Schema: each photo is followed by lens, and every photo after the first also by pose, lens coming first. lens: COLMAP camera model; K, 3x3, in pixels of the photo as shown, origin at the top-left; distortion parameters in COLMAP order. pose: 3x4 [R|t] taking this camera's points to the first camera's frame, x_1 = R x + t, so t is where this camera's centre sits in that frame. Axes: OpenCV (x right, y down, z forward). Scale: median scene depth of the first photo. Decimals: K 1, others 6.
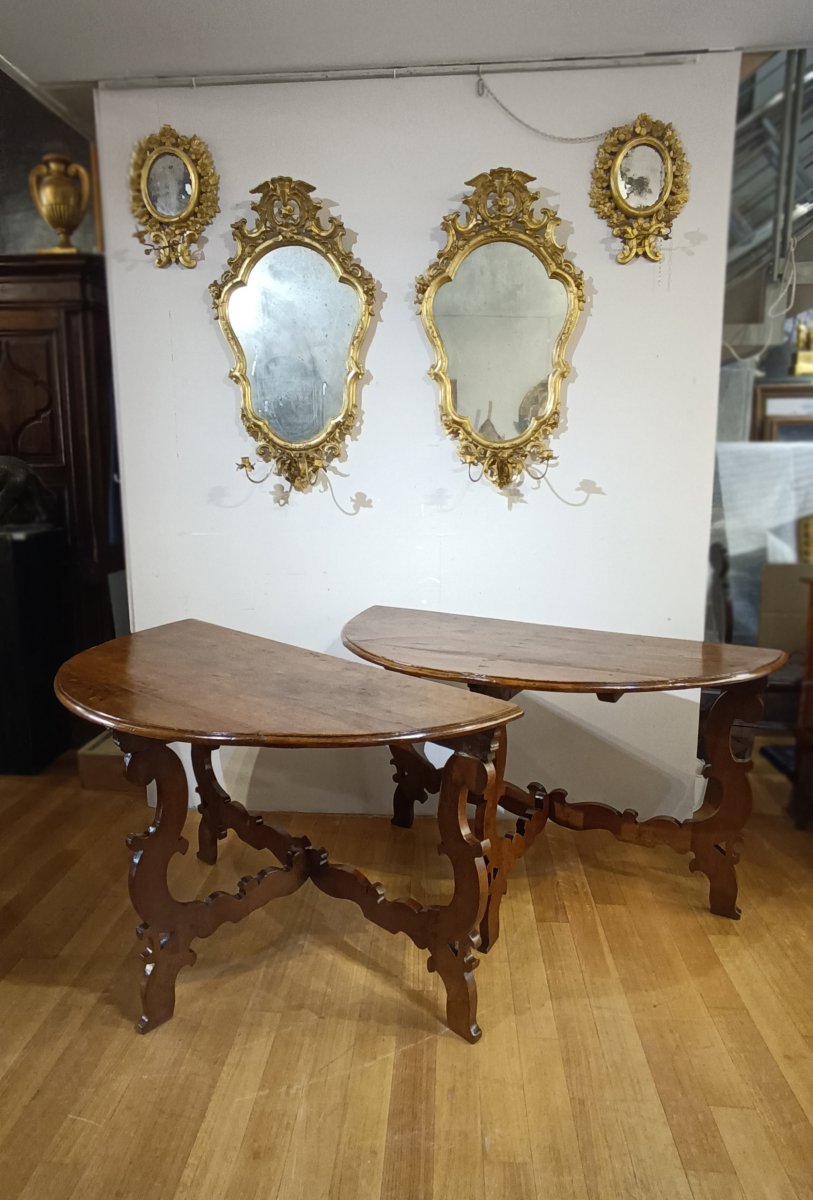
lens RADIAL K [[741.3, 0, 401.2], [0, 741.3, 598.3], [0, 0, 1]] dist [-0.009995, 0.008539]
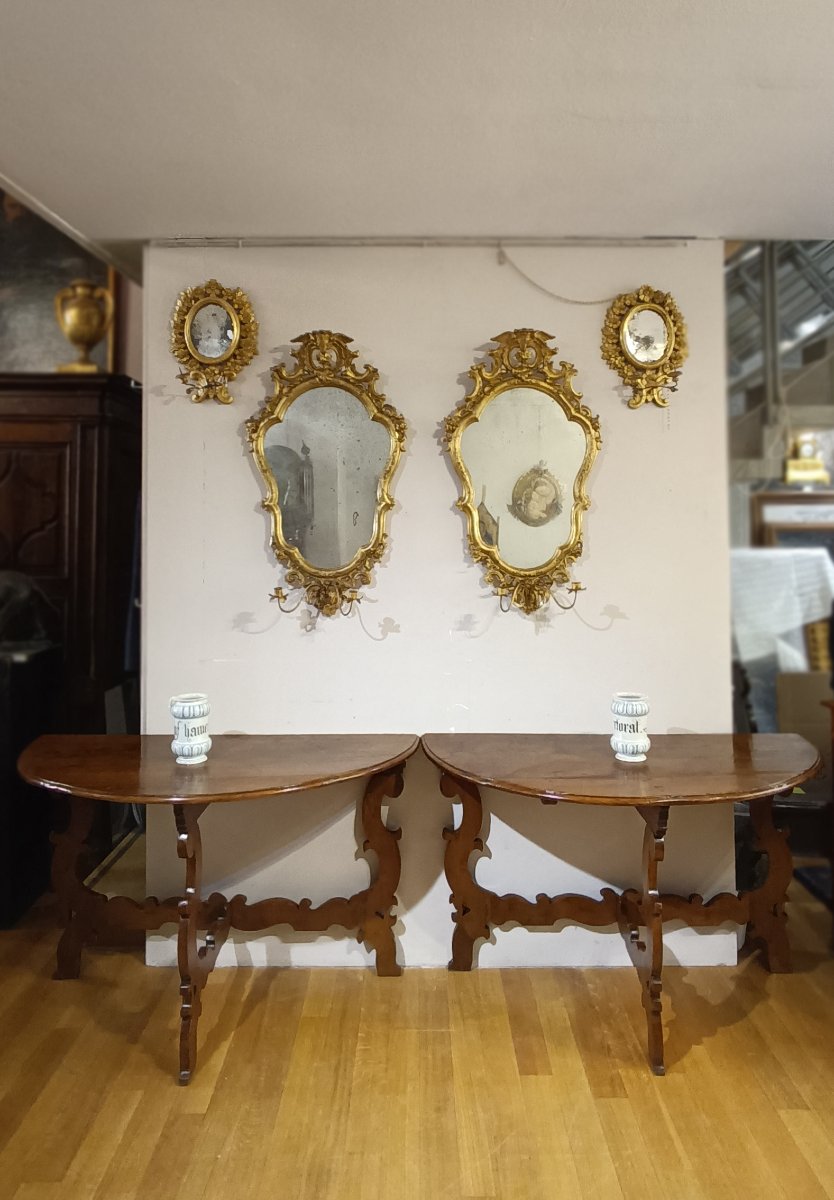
lens RADIAL K [[810.2, 0, 424.7], [0, 810.2, 502.8], [0, 0, 1]] dist [-0.009230, 0.023322]
pose [[0.997135, 0.004237, 0.075529, -0.095511], [0.010557, 0.980866, -0.194396, -0.087642], [-0.074908, 0.194637, 0.978011, -0.110813]]
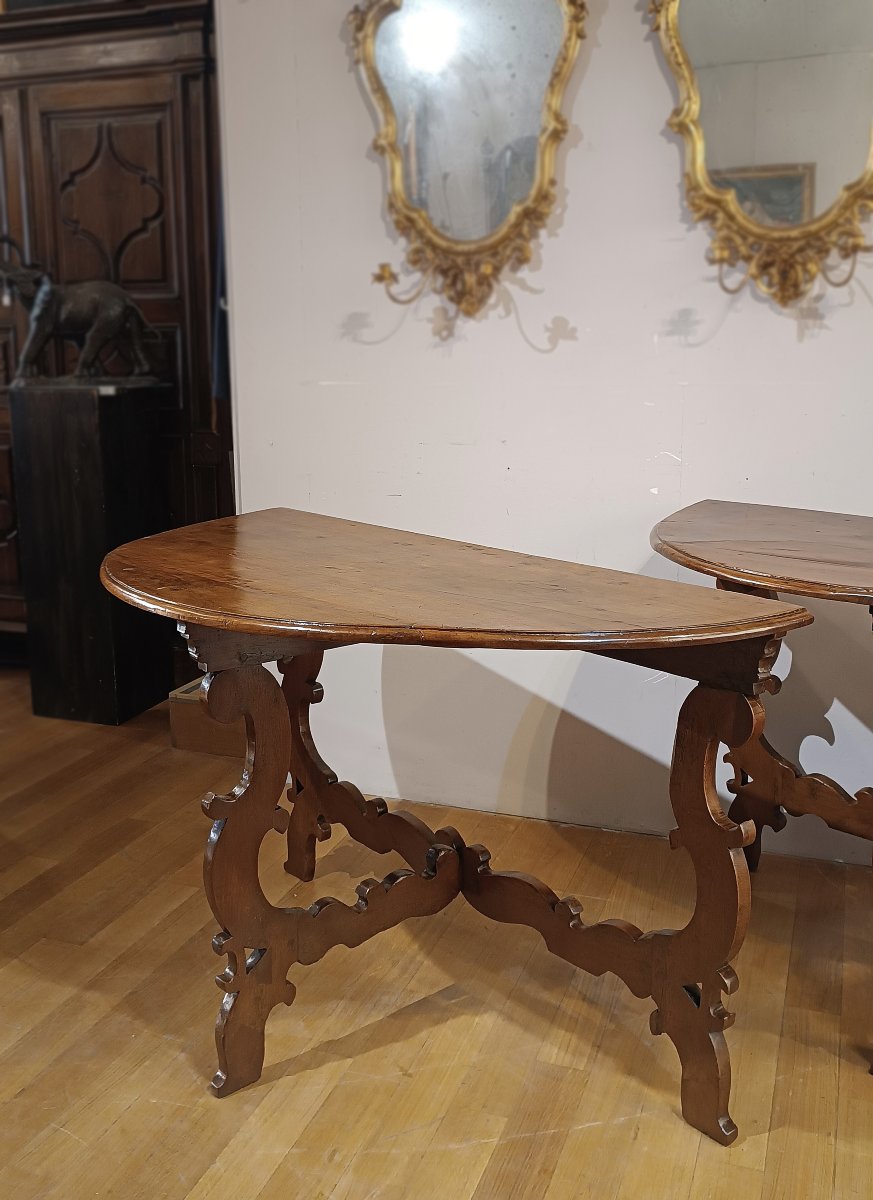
lens RADIAL K [[1182.3, 0, 417.9], [0, 1182.3, 547.2], [0, 0, 1]] dist [0.014694, 0.000000]
pose [[0.955676, 0.042489, -0.291339, 0.143991], [-0.042001, 0.999086, 0.007933, 0.057671], [0.291410, 0.004655, 0.956587, -0.023781]]
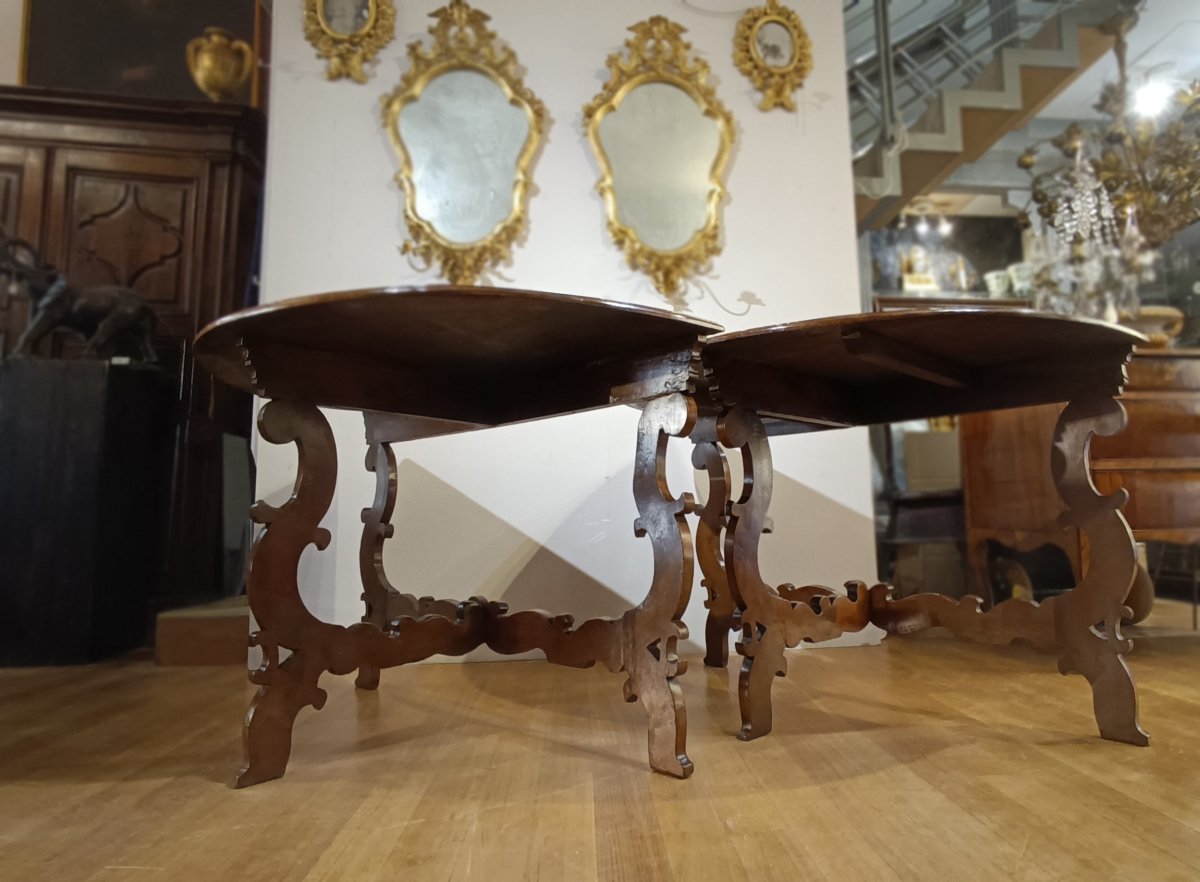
lens RADIAL K [[731.4, 0, 671.4], [0, 731.4, 435.8], [0, 0, 1]] dist [-0.008835, 0.025685]
pose [[0.981188, 0.008447, 0.192871, -0.054925], [0.048644, 0.955992, -0.289333, 0.344526], [-0.186827, 0.293272, 0.937597, 0.112842]]
